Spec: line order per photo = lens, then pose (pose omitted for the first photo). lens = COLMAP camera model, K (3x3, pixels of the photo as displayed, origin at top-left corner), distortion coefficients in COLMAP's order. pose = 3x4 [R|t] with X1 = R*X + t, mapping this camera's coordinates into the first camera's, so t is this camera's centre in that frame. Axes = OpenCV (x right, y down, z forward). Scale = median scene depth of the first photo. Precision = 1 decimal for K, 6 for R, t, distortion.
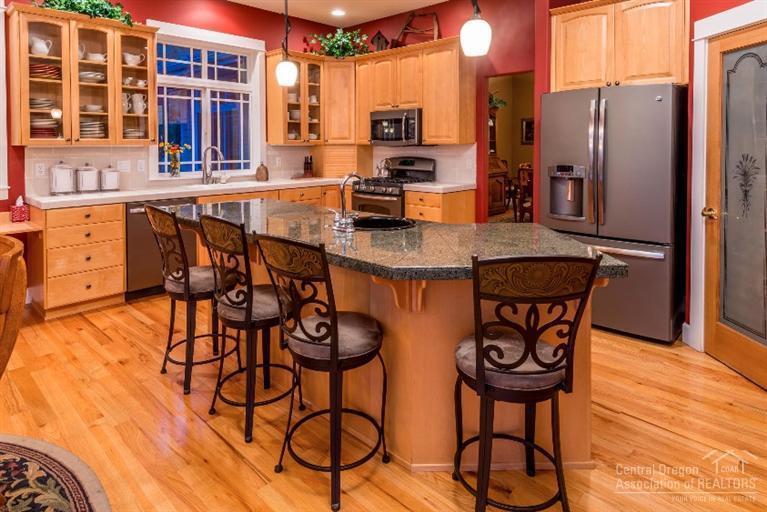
lens RADIAL K [[443.6, 0, 383.5], [0, 443.6, 256.0], [0, 0, 1]] dist [-0.000977, -0.000152]
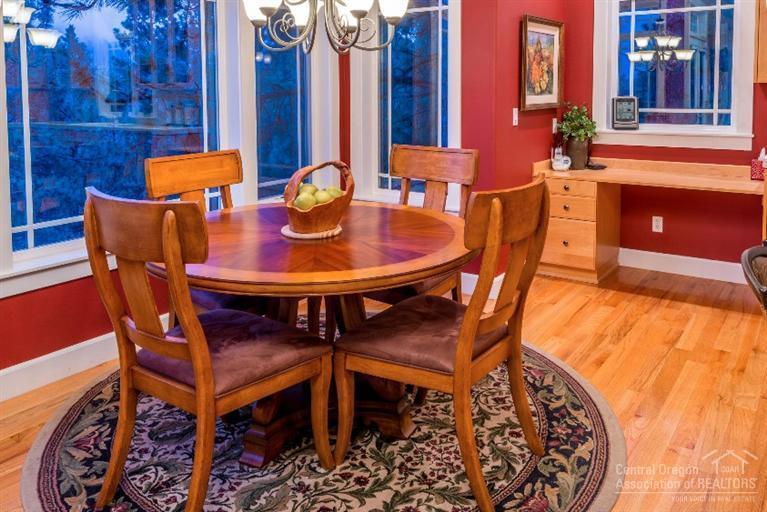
lens RADIAL K [[615.6, 0, 383.5], [0, 615.6, 256.0], [0, 0, 1]] dist [-0.062589, -0.000794]
pose [[0.120315, 0.271028, -0.955023, 0.232240], [-0.233681, 0.942711, 0.238095, -0.080122], [0.964841, 0.194524, 0.176756, 0.327322]]
